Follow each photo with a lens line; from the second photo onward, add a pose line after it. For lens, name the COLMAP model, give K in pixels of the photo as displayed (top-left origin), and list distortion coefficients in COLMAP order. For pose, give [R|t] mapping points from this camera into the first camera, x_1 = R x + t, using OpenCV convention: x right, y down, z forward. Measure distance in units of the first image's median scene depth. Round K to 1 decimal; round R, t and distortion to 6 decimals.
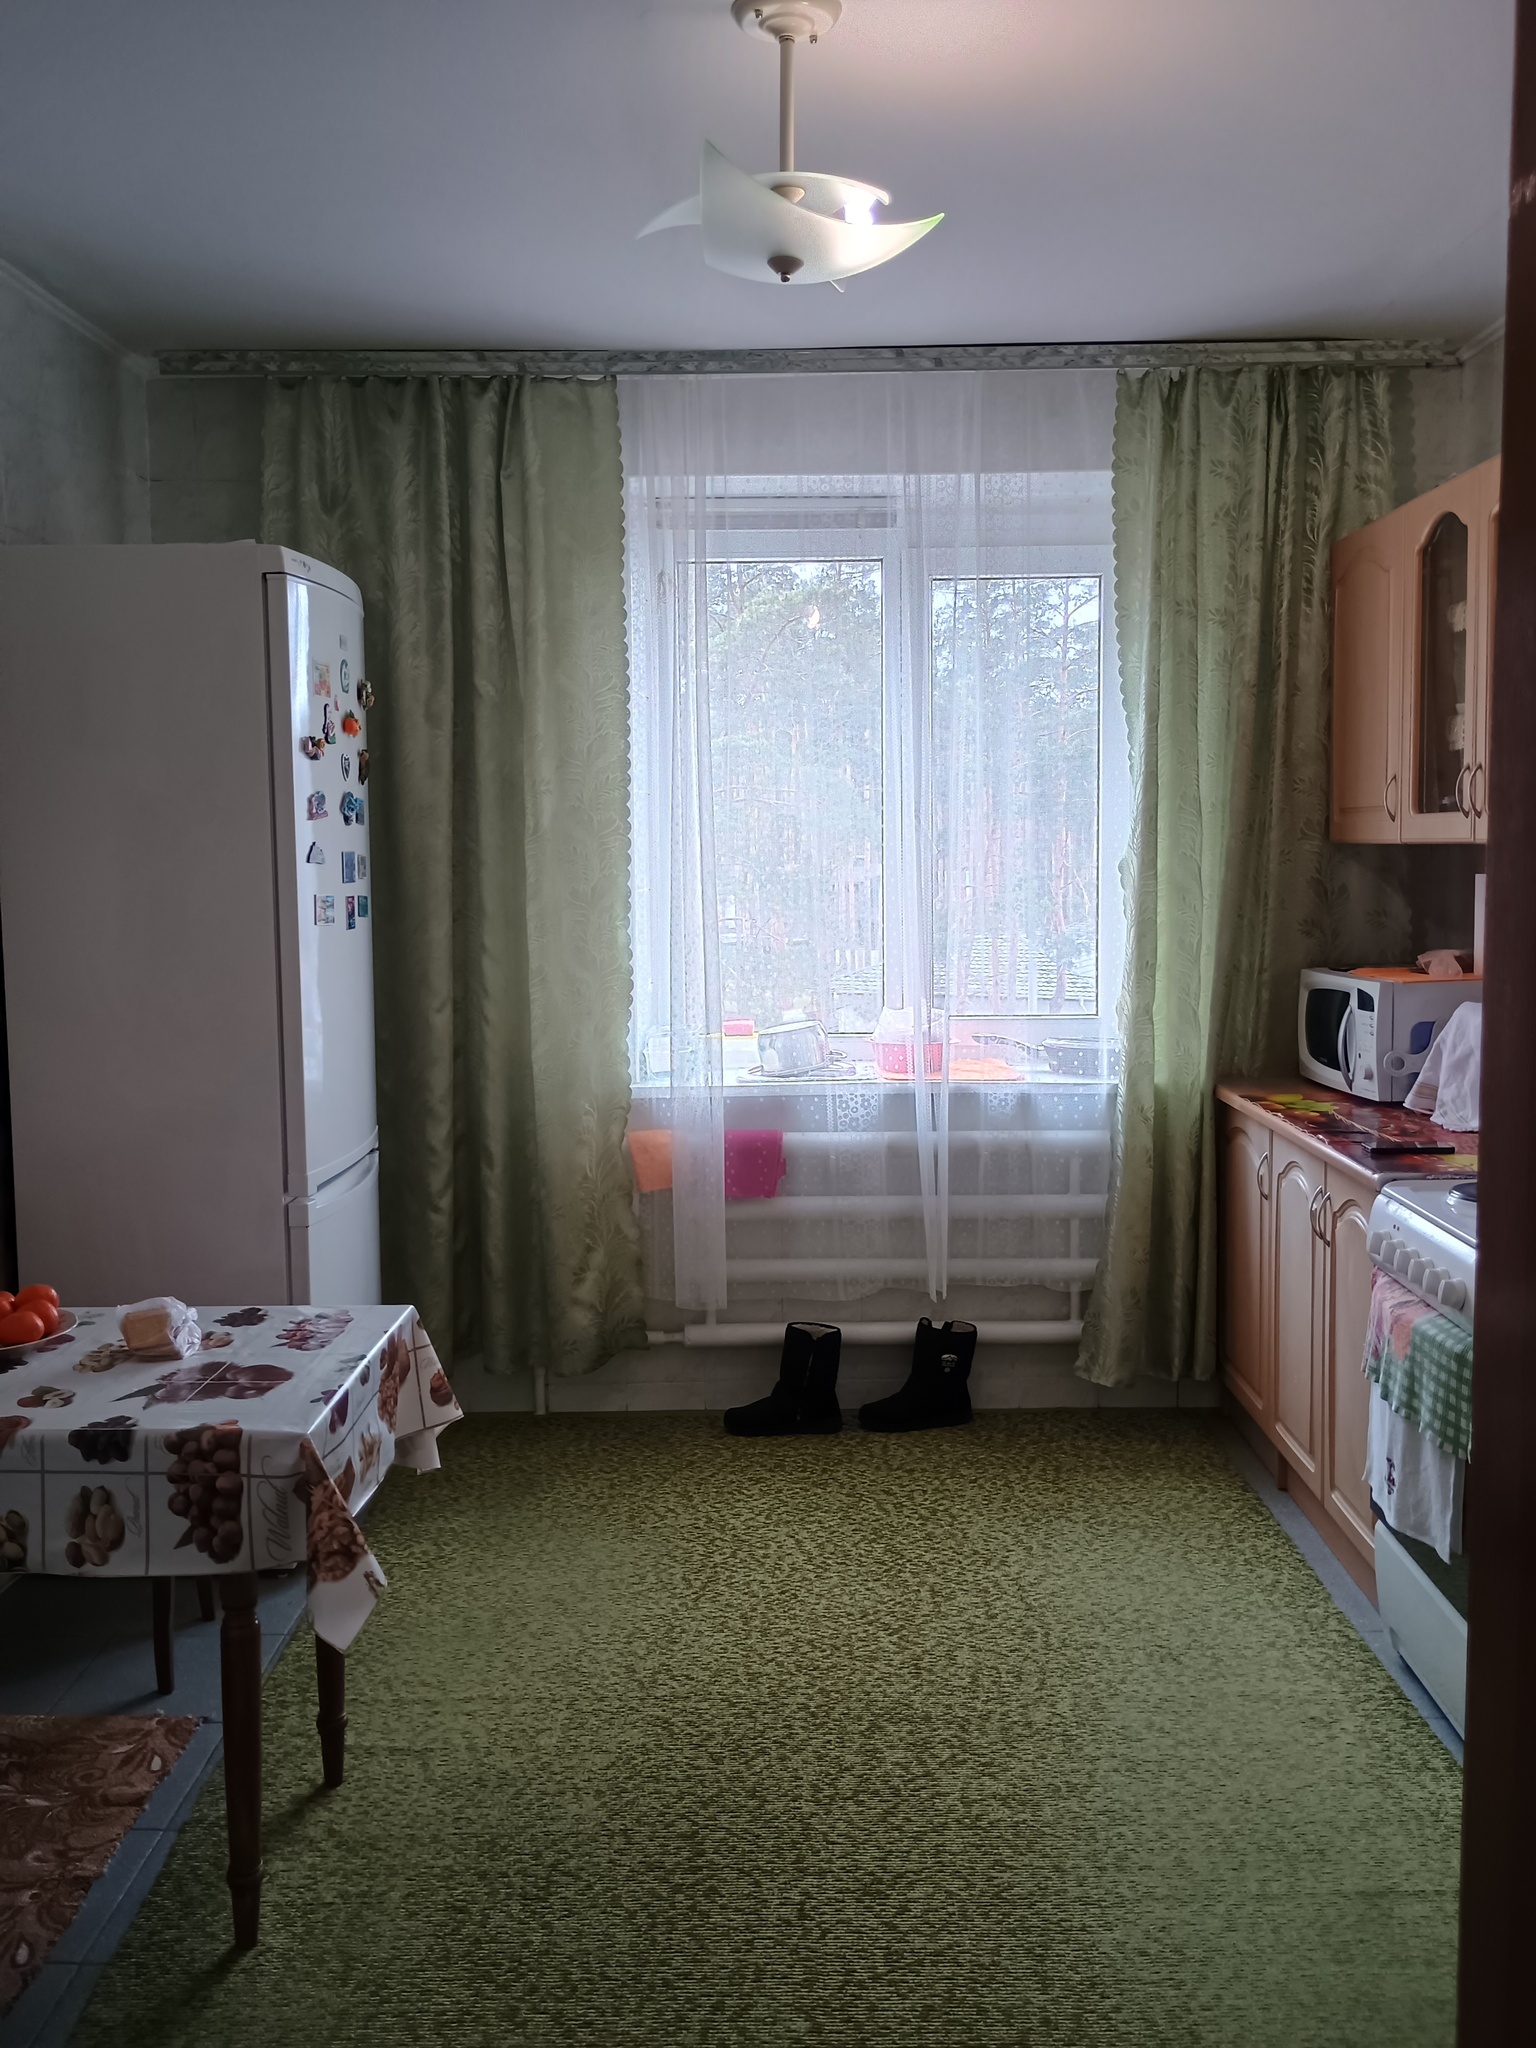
lens RADIAL K [[1774.4, 0, 772.7], [0, 1774.4, 1017.8], [0, 0, 1]] dist [0.064367, -0.095990]
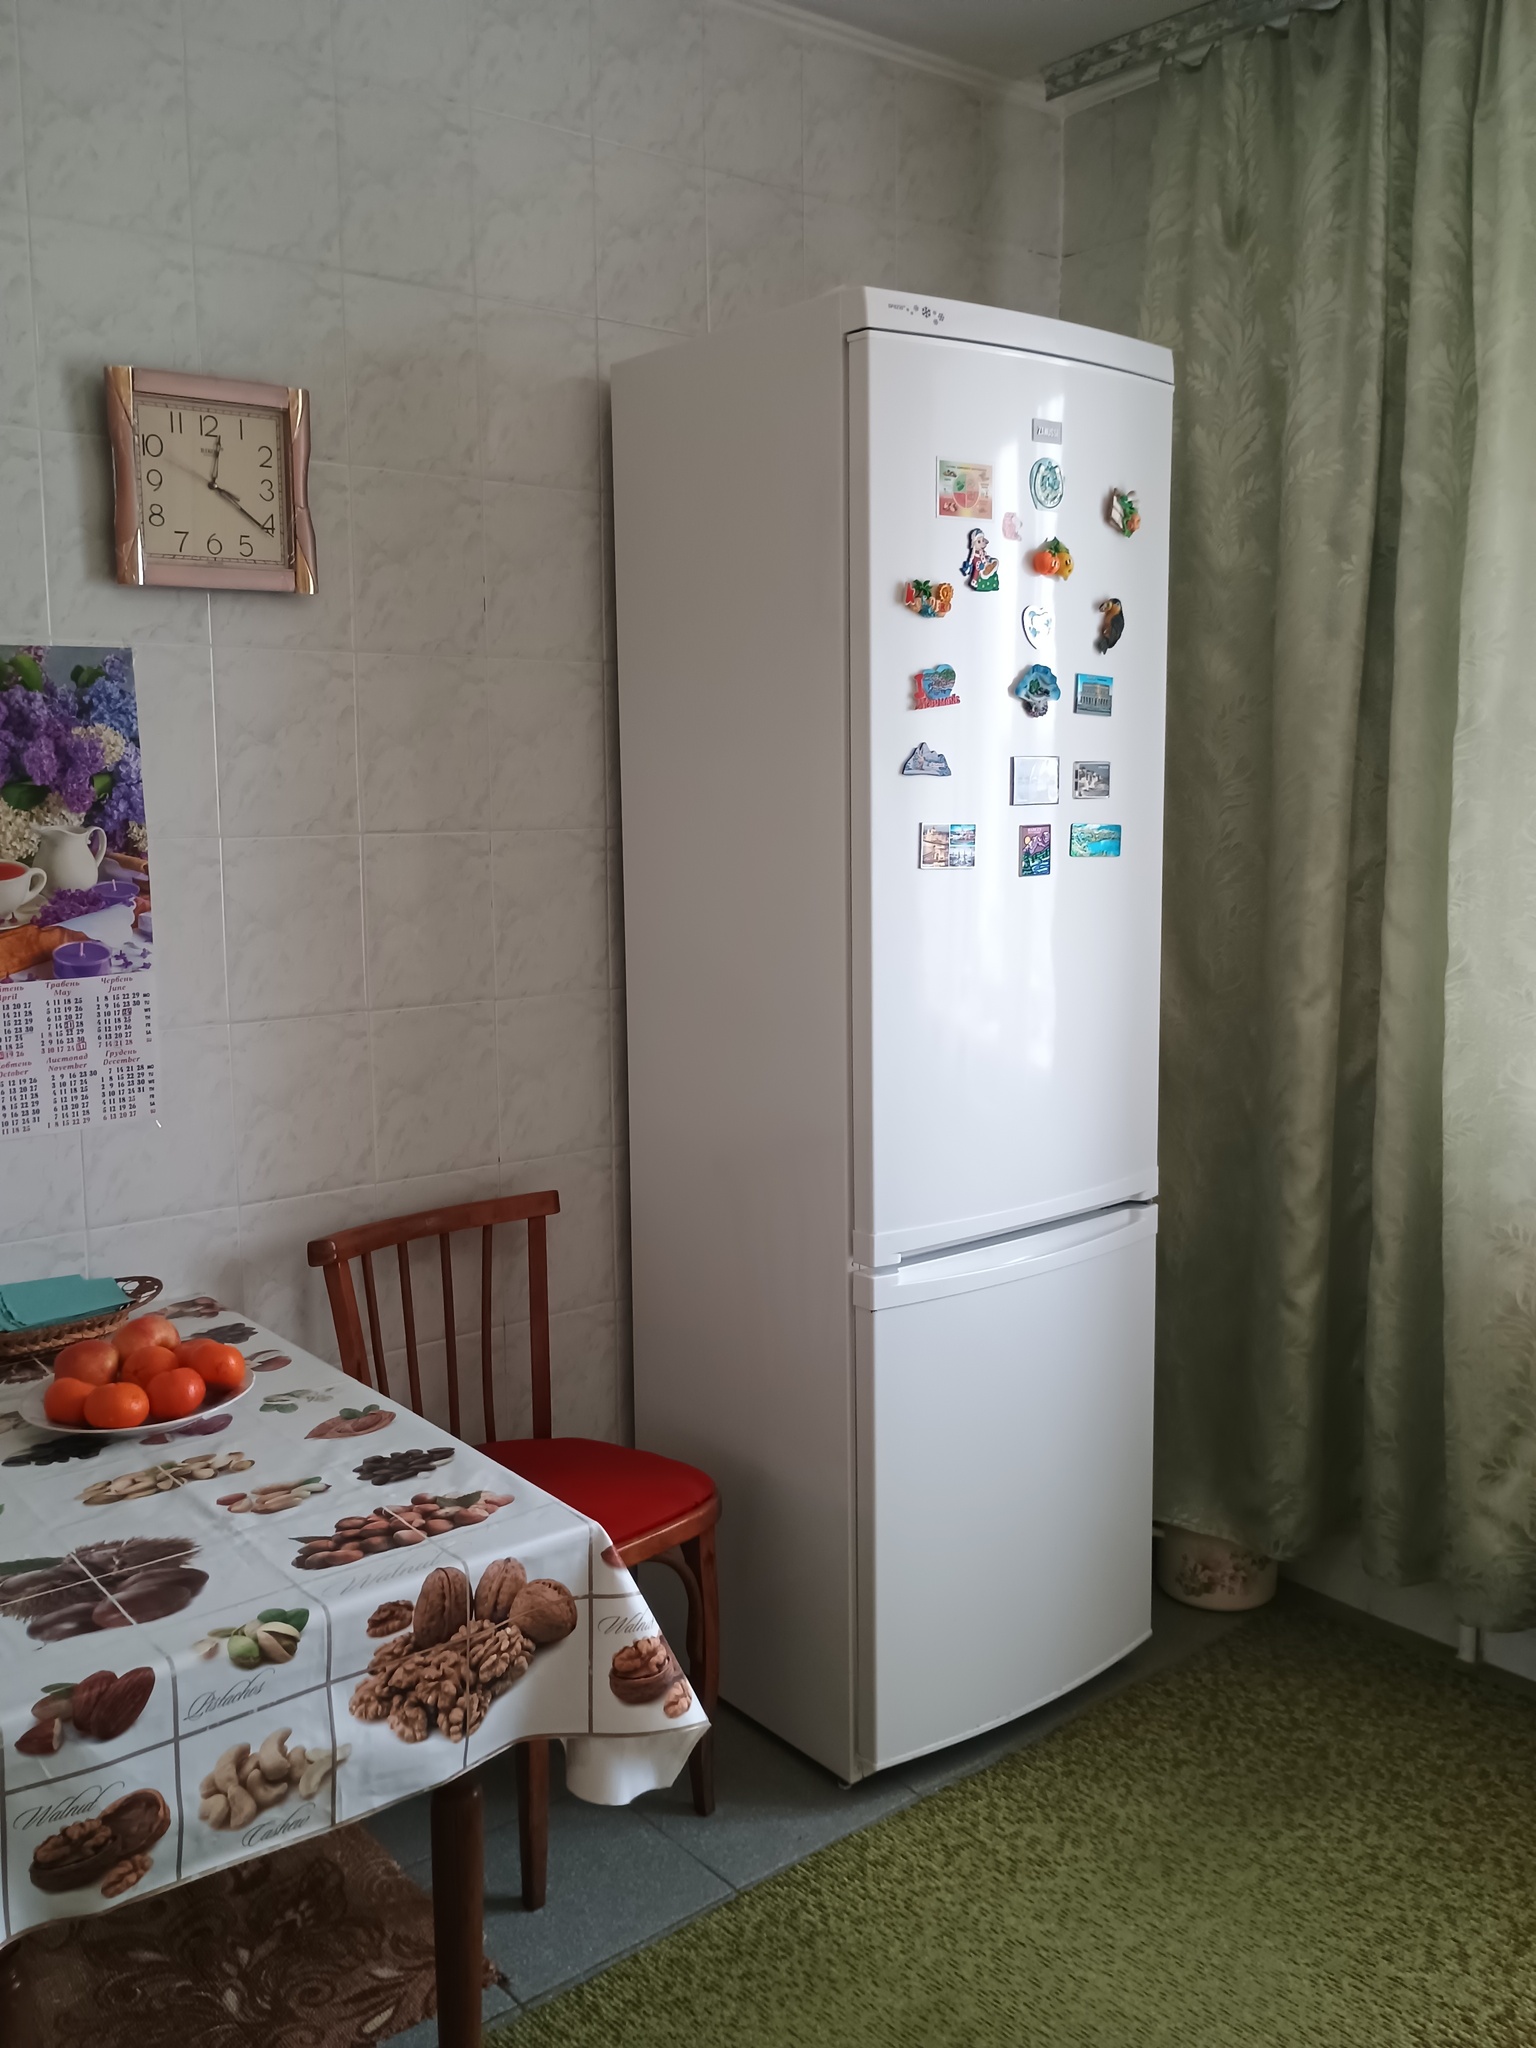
lens RADIAL K [[1774.4, 0, 782.1], [0, 1774.4, 1006.2], [0, 0, 1]] dist [0.064367, -0.095990]
pose [[0.646862, 0.104915, -0.755355, 0.185560], [-0.071115, 0.994474, 0.077227, -0.041624], [0.759284, 0.003762, 0.650749, 0.454814]]
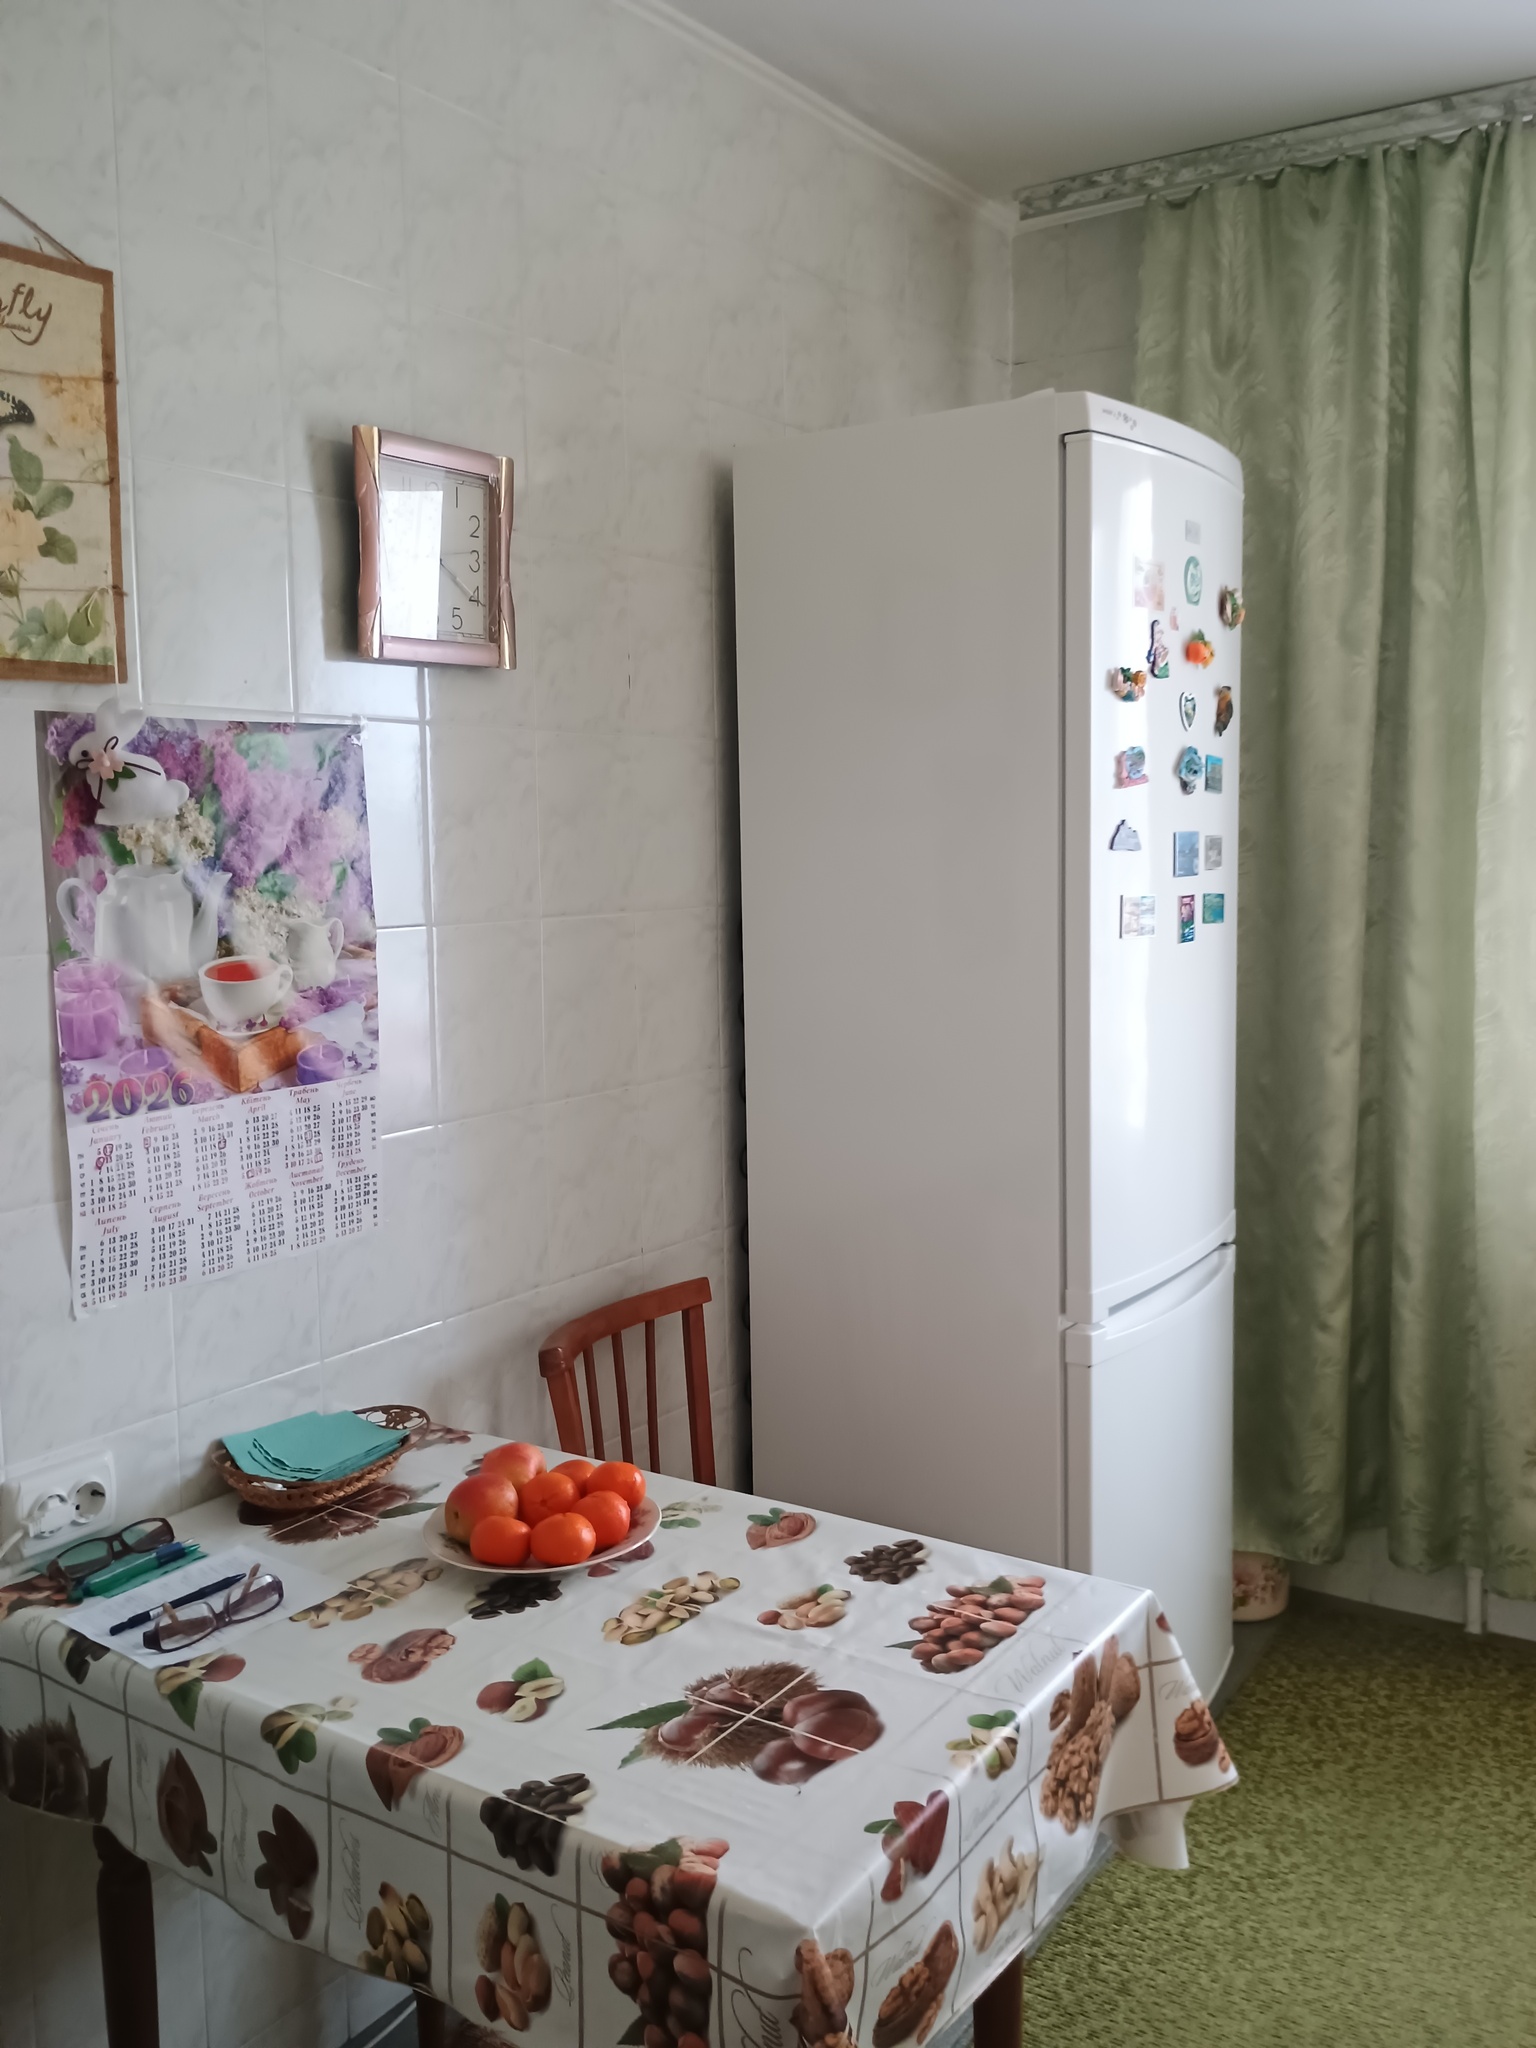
lens RADIAL K [[1774.4, 0, 789.4], [0, 1774.4, 1007.2], [0, 0, 1]] dist [0.064367, -0.095990]
pose [[0.847258, 0.047583, -0.529045, 0.003236], [-0.041503, 0.998865, 0.023373, -0.030894], [0.529557, 0.002154, 0.848272, 0.291192]]
